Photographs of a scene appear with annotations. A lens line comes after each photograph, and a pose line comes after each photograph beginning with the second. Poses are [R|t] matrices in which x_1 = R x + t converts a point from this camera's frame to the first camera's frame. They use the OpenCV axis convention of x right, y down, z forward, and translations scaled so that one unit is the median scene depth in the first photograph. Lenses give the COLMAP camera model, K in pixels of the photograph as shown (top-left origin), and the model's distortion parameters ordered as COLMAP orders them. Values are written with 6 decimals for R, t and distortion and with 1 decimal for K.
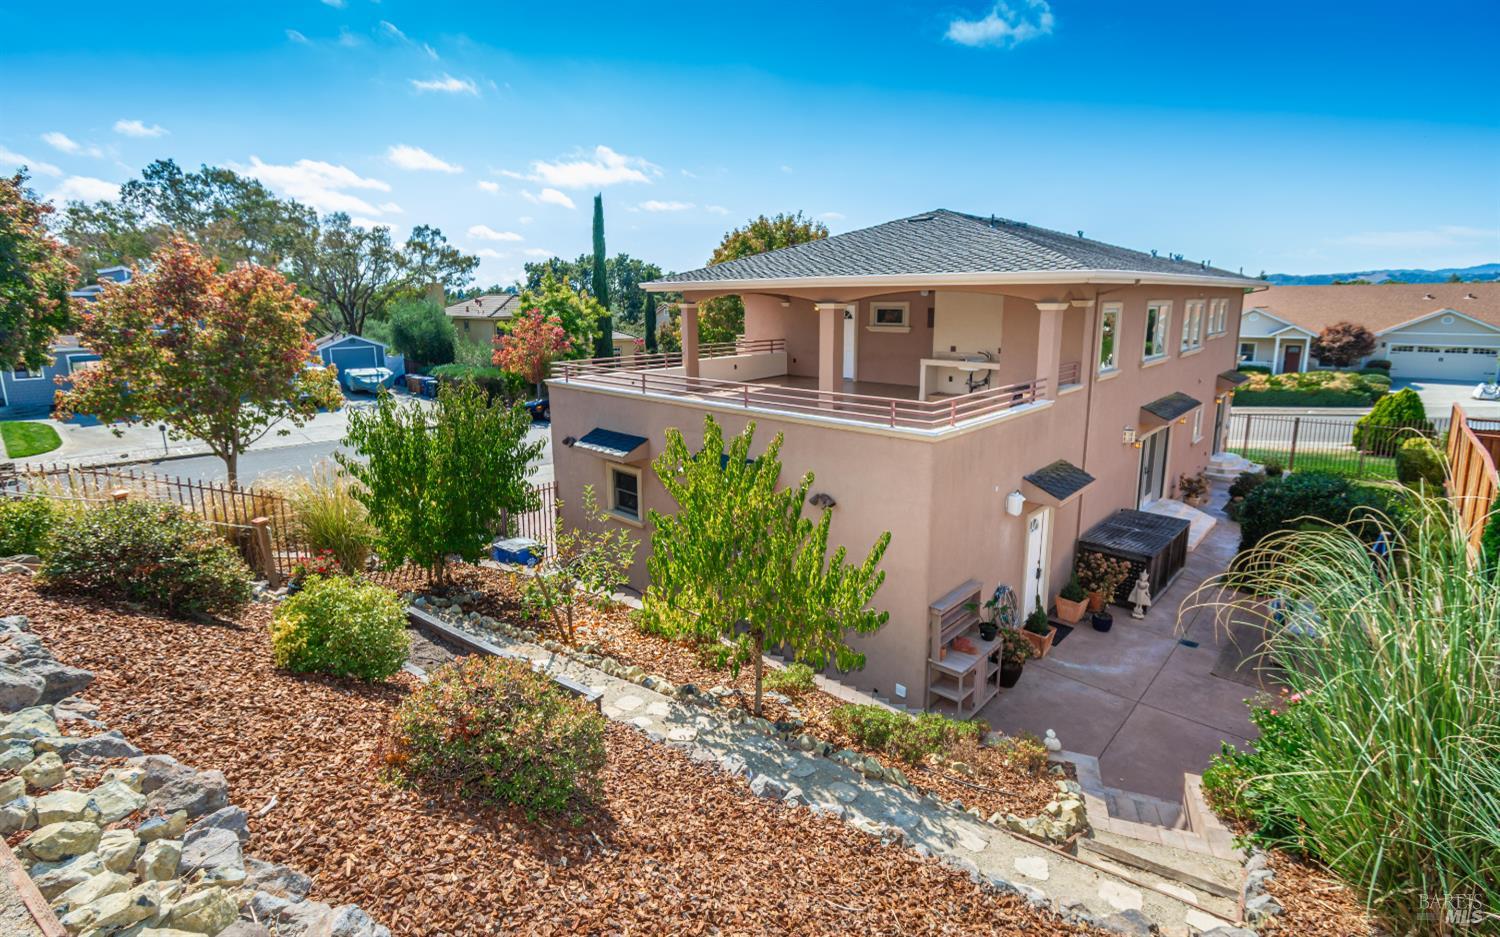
lens RADIAL K [[697.5, 0, 725.9], [0, 697.5, 467.9], [0, 0, 1]] dist [-0.000915, -0.000159]
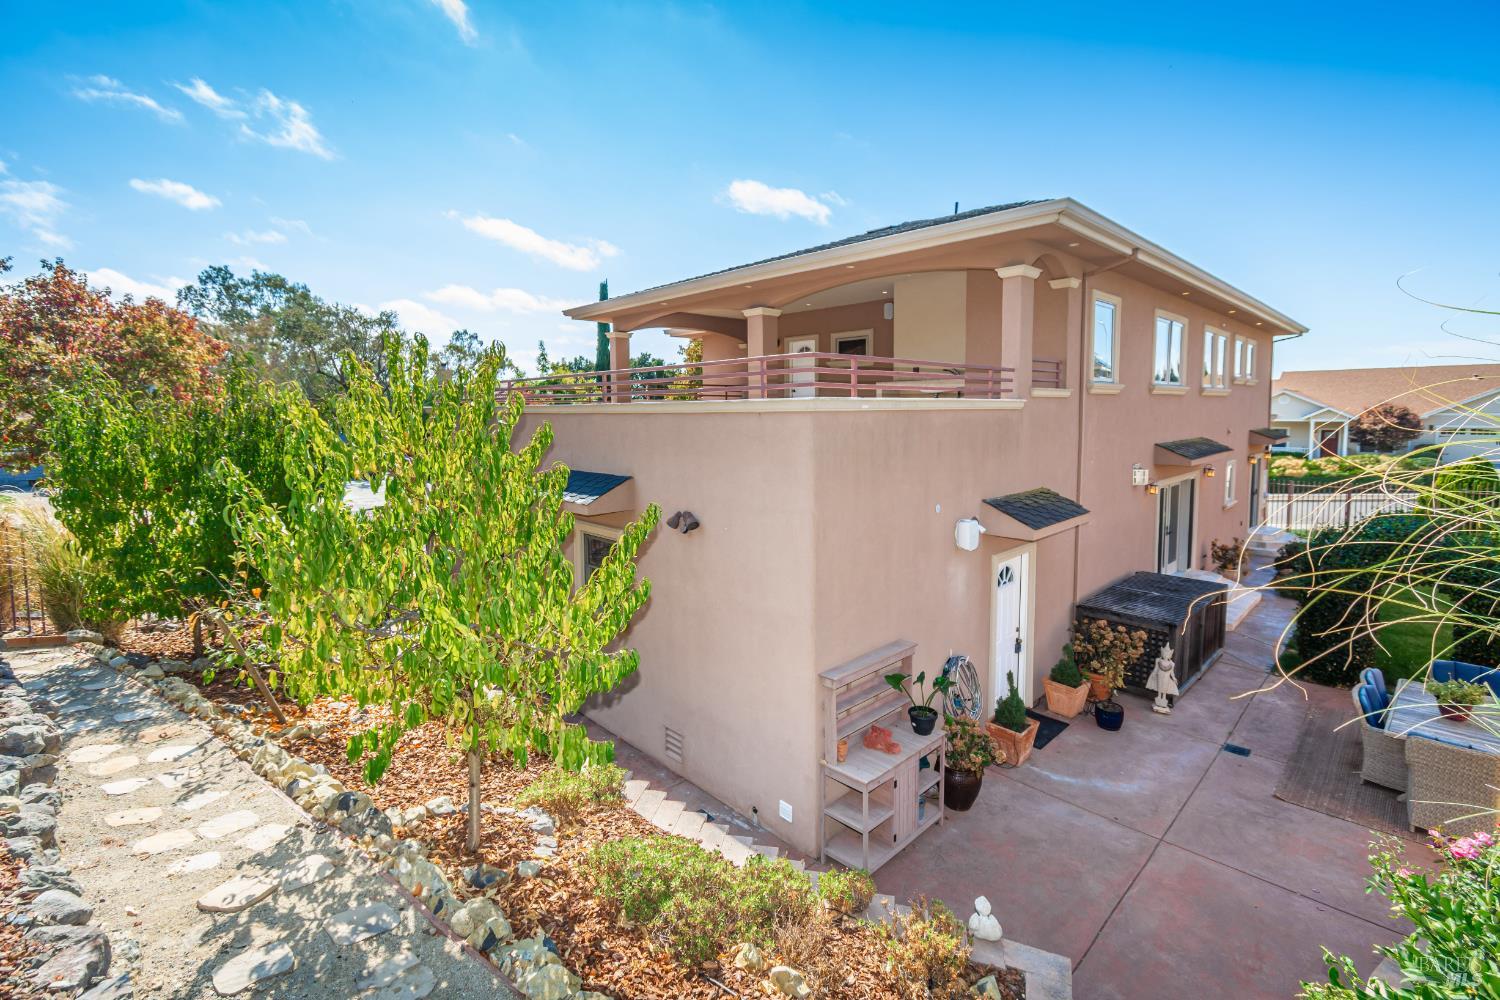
lens RADIAL K [[673.5, 0, 750.0], [0, 673.5, 500.0], [0, 0, 1]] dist [-0.000173, 0.000274]
pose [[0.999582, 0.013755, -0.025418, 0.184747], [-0.016559, 0.993388, -0.113601, 0.084461], [0.023688, 0.113974, 0.993201, 0.280571]]
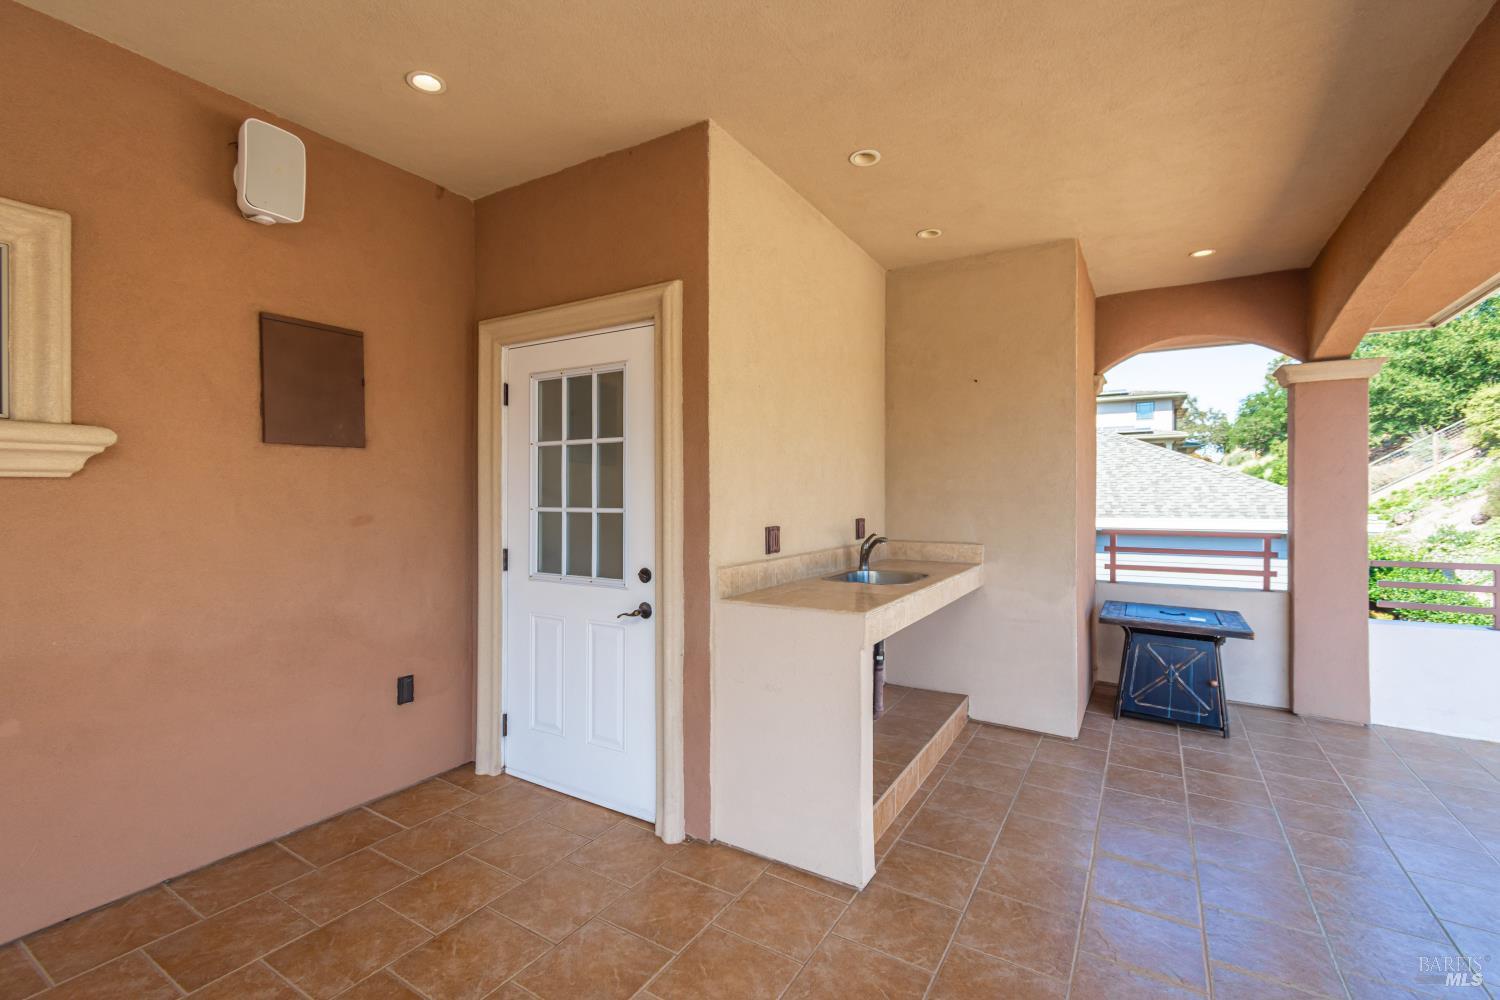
lens RADIAL K [[661.0, 0, 750.0], [0, 661.0, 500.0], [0, 0, 1]] dist [0.001437, 0.000074]
pose [[-0.227212, 0.014844, 0.973732, 0.172702], [0.231208, 0.972117, 0.039131, -0.227700], [-0.946001, 0.234026, -0.224309, 1.244528]]
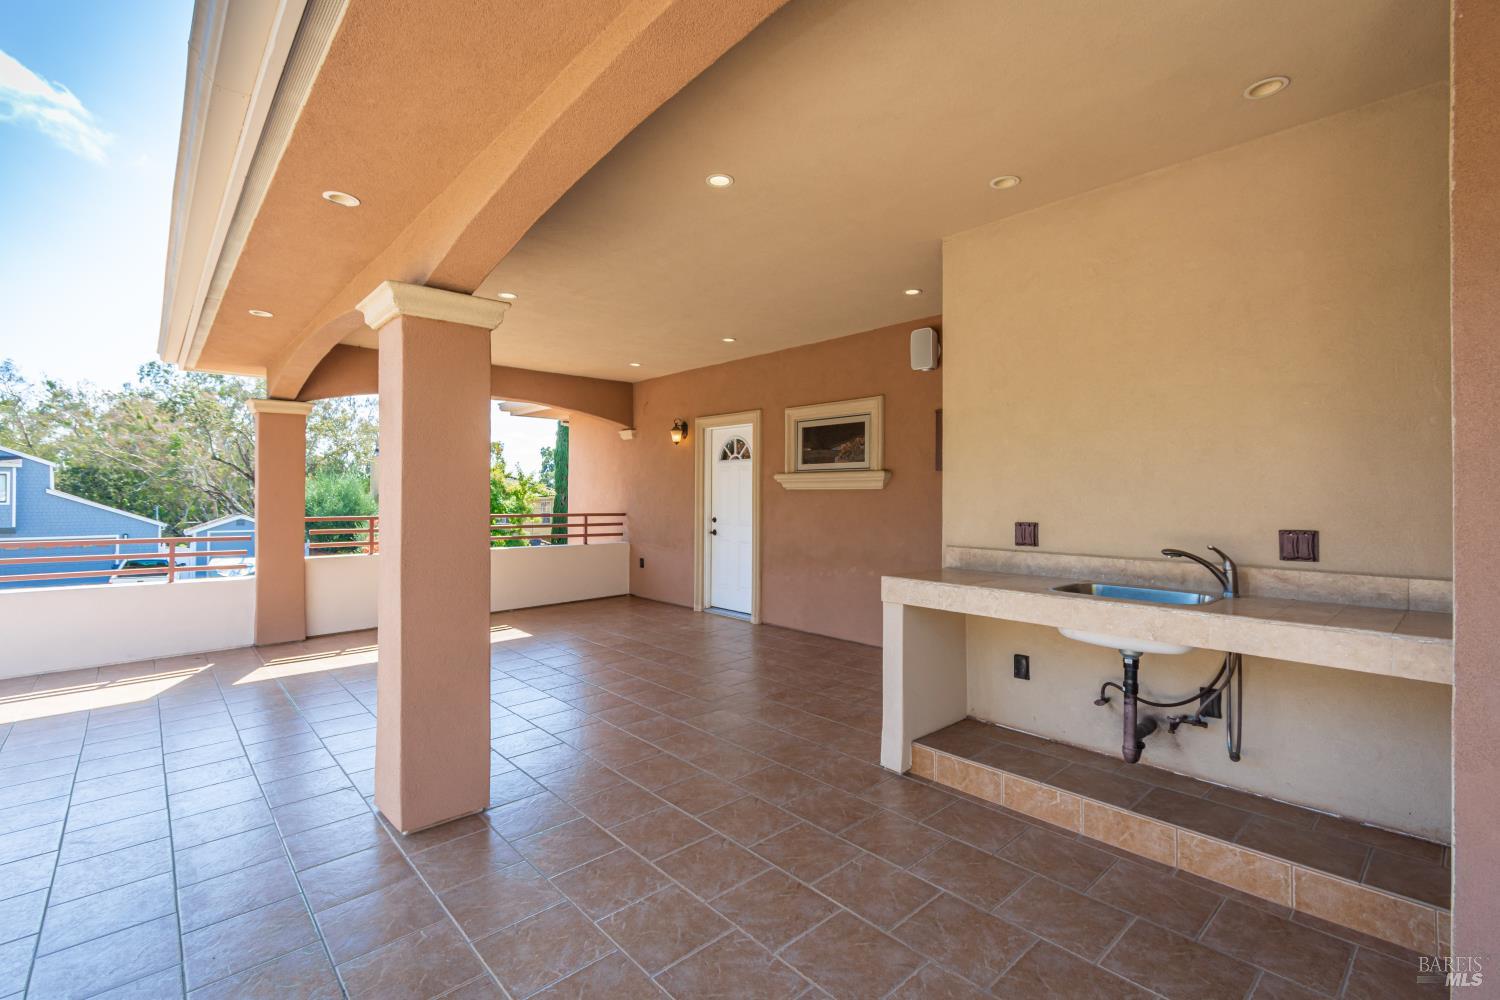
lens RADIAL K [[692.5, 0, 750.0], [0, 692.5, 500.0], [0, 0, 1]] dist [0.001203, 0.000189]
pose [[0.997378, 0.015699, -0.070647, 0.301132], [-0.031356, 0.973547, -0.226326, -0.153753], [0.065225, 0.227948, 0.971486, 0.923700]]
